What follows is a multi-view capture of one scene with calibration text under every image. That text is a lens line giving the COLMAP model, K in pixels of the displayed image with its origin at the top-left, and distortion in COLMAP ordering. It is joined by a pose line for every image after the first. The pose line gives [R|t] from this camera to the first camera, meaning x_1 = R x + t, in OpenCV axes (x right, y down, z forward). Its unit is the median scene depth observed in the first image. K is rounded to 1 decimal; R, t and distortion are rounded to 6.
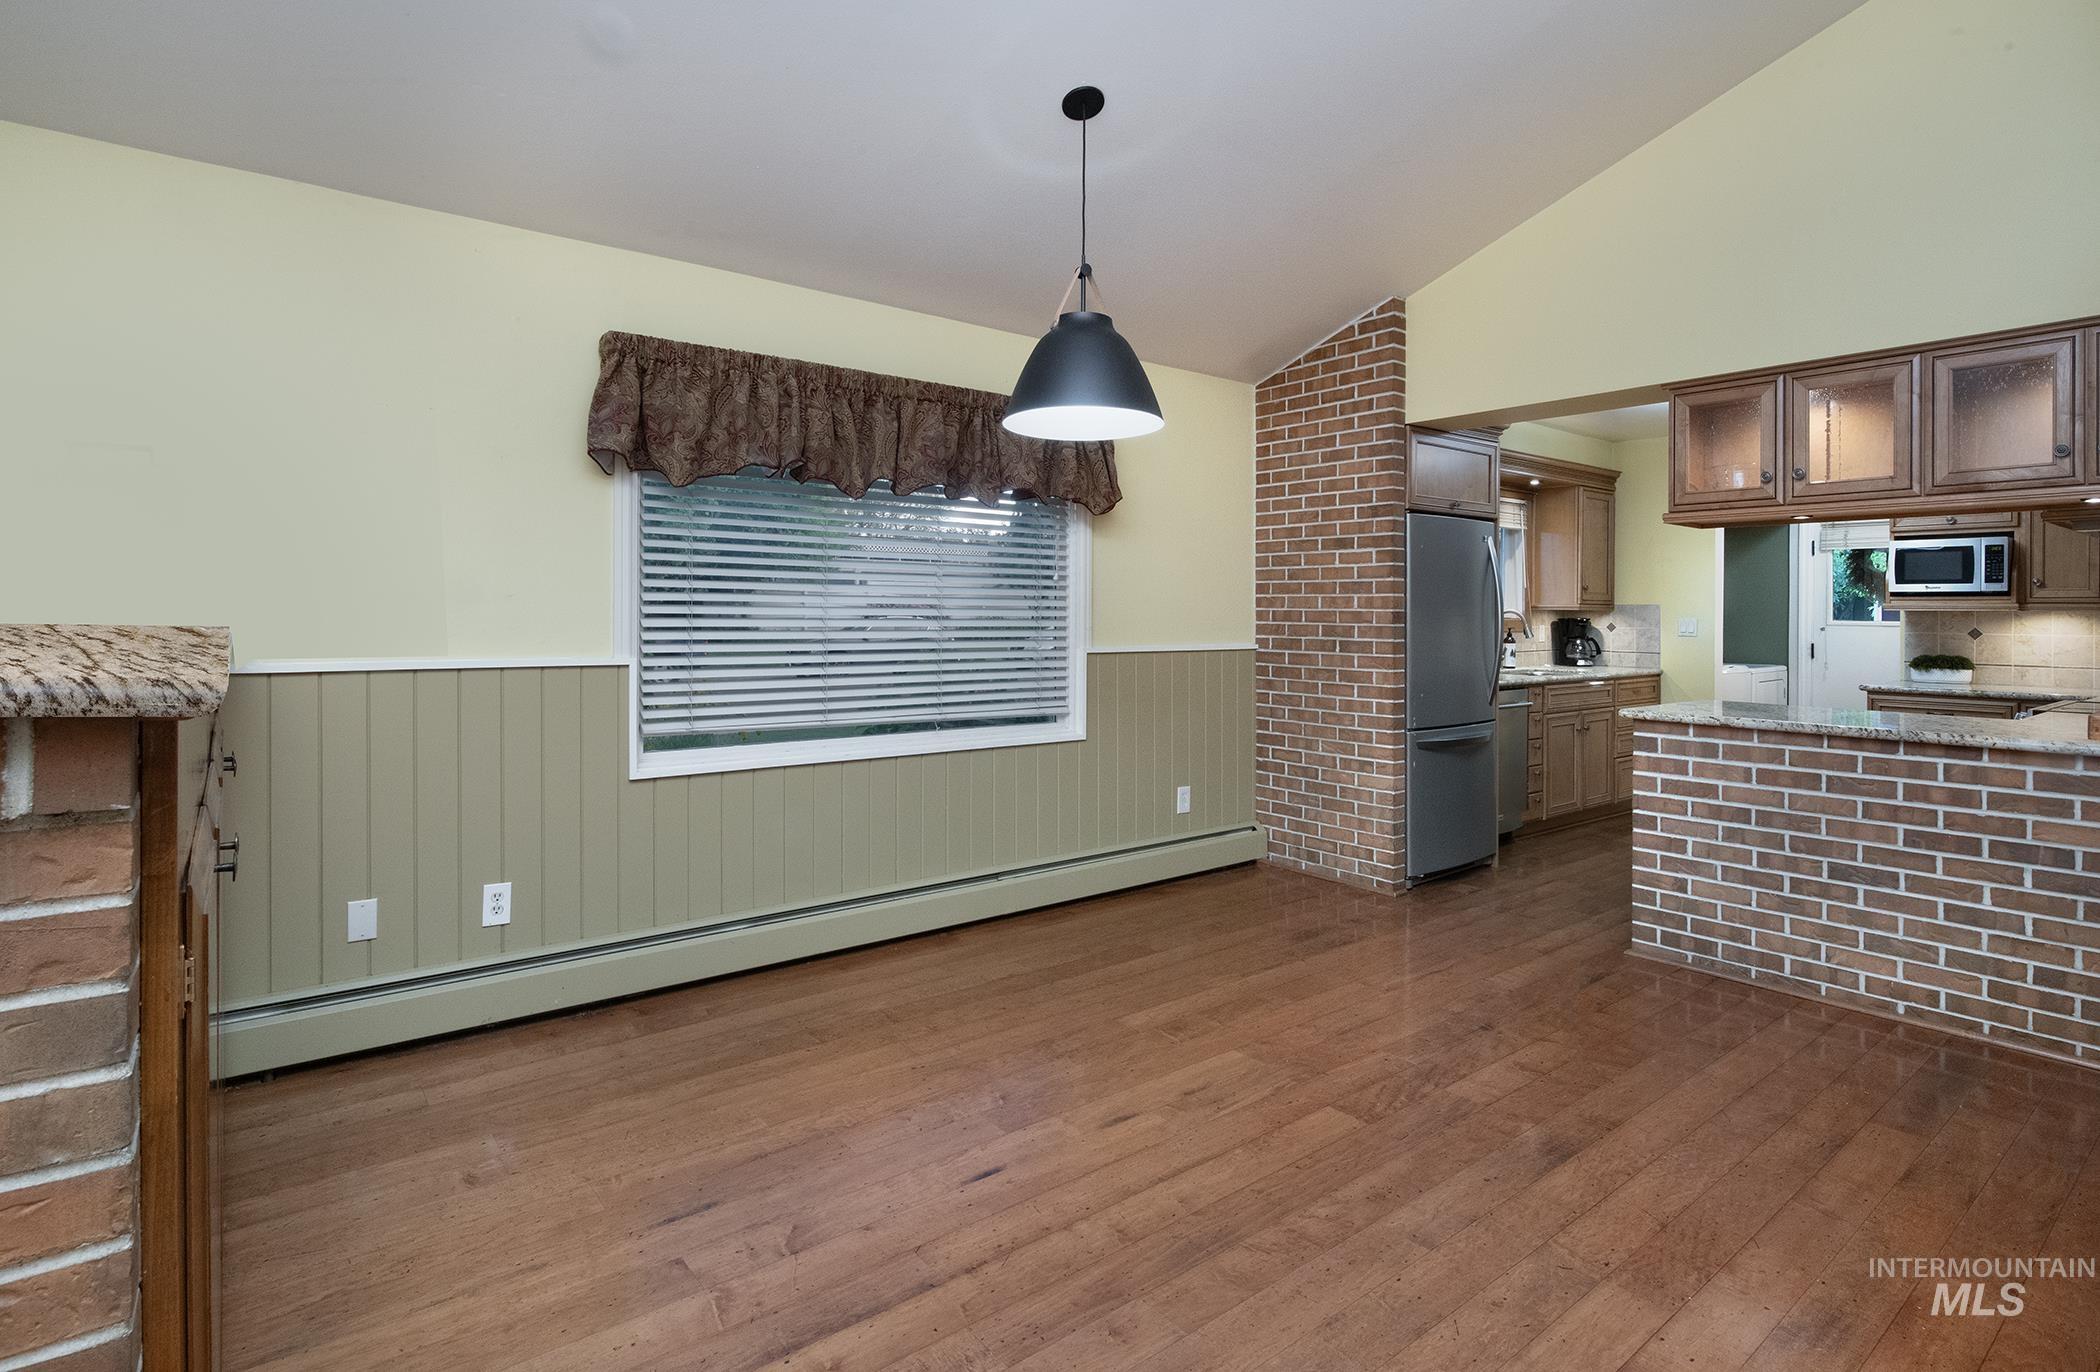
lens RADIAL K [[1063.6, 0, 1152.0], [0, 1063.6, 603.8], [0, 0, 1]] dist [-0.013464, -0.001241]
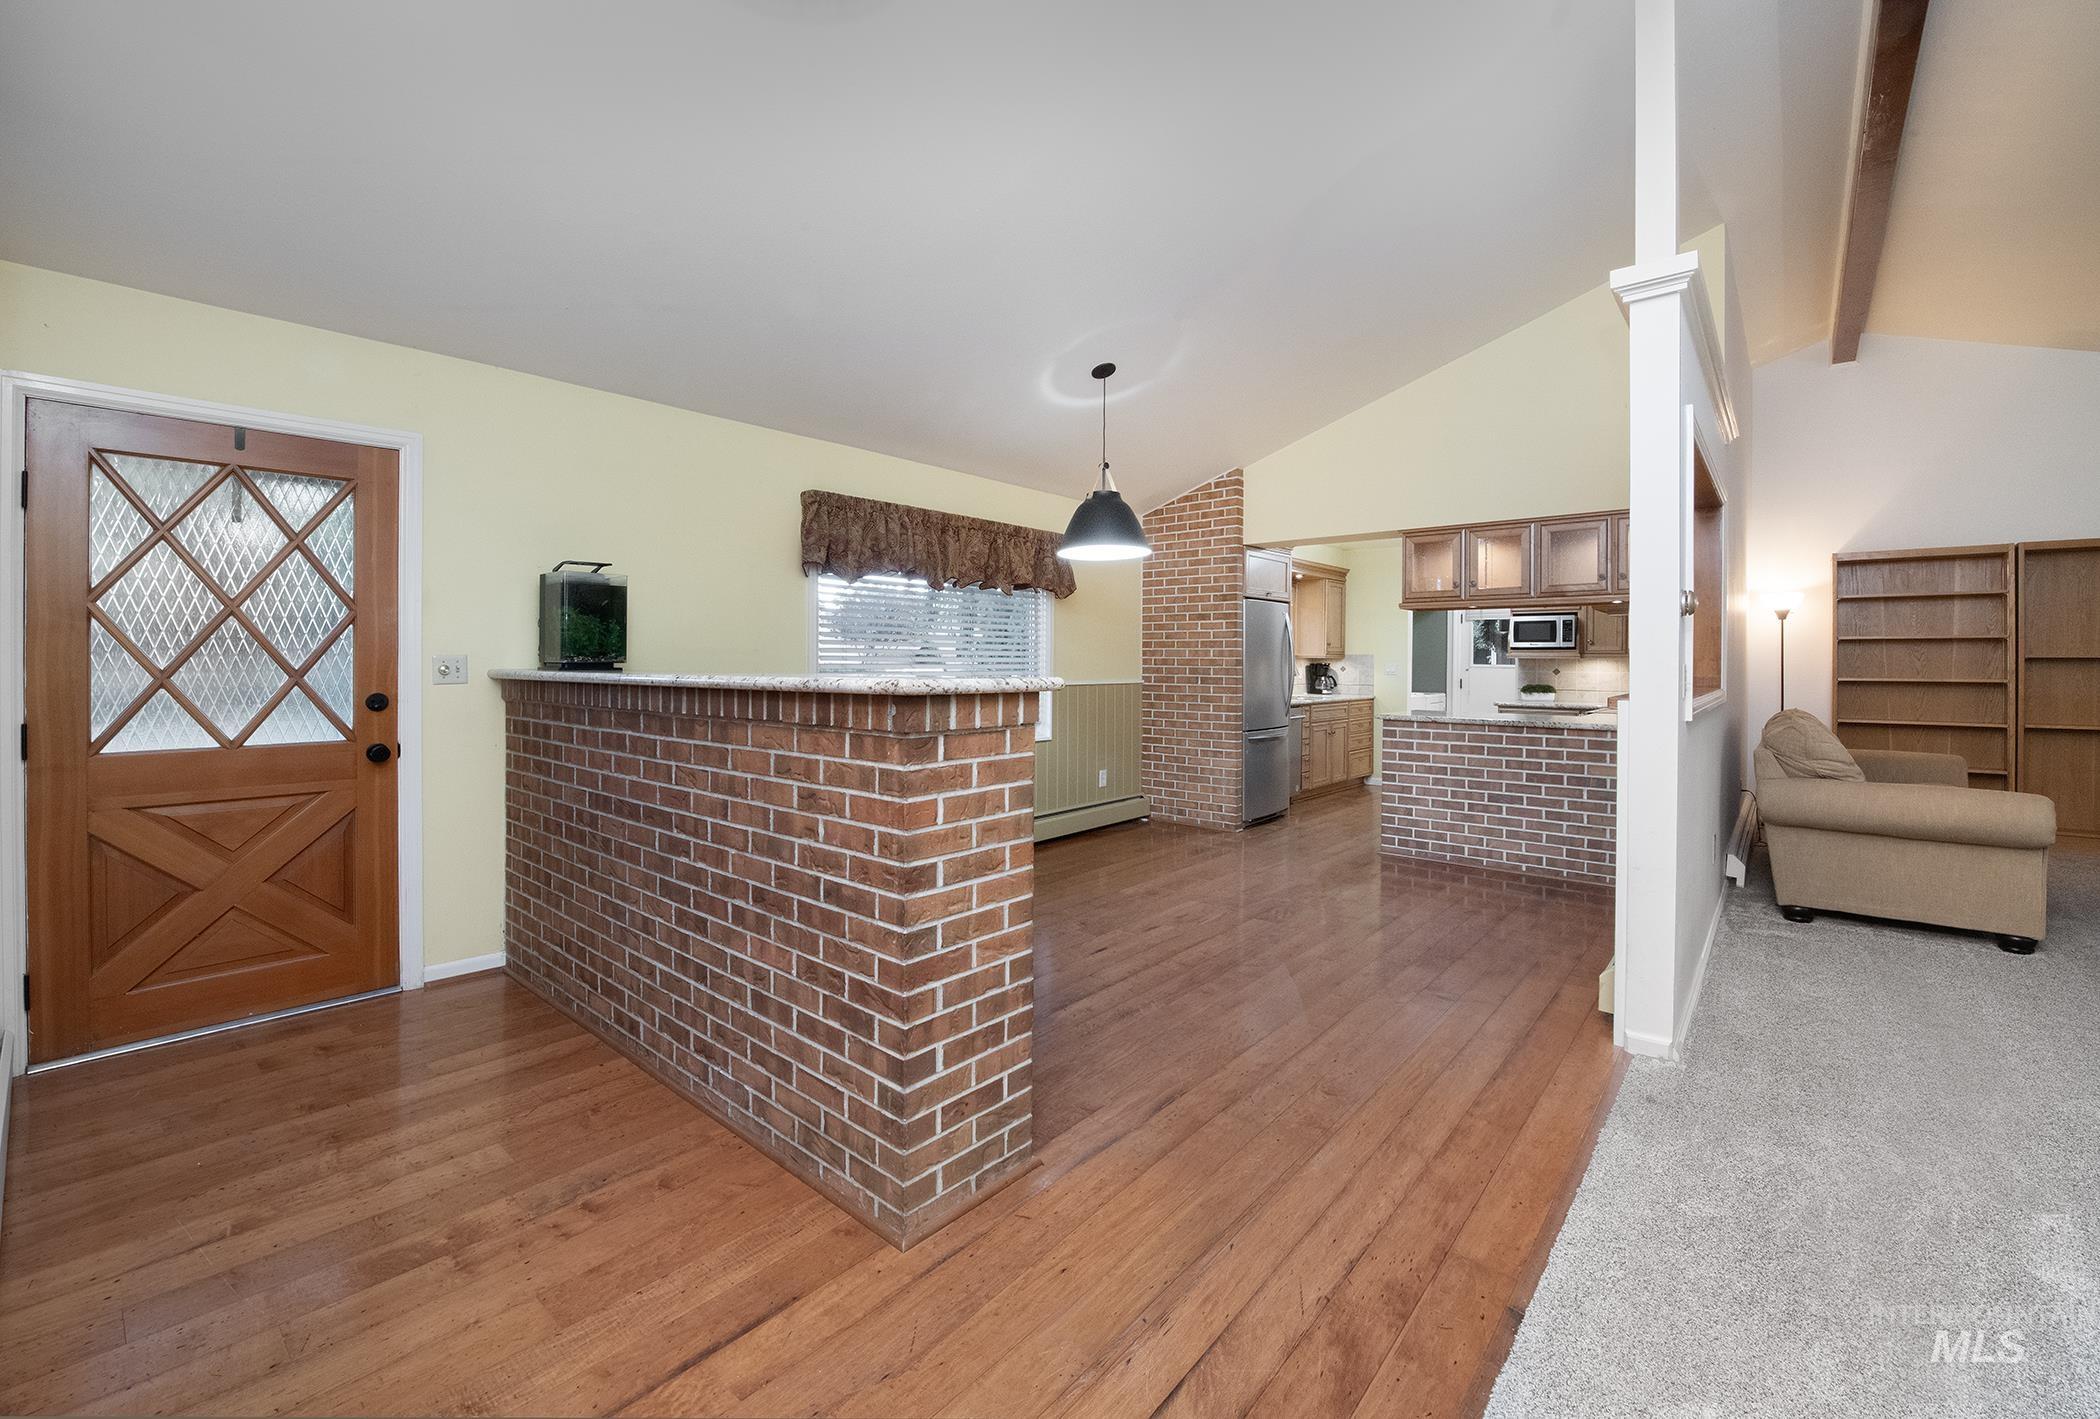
lens RADIAL K [[879.4, 0, 1052.2], [0, 879.4, 662.2], [0, 0, 1]] dist [-0.019685, -0.000438]
pose [[0.989212, -0.002209, 0.146474, -0.252375], [0.000671, 0.999944, 0.010550, -0.002203], [-0.146489, -0.010338, 0.989158, -0.300297]]
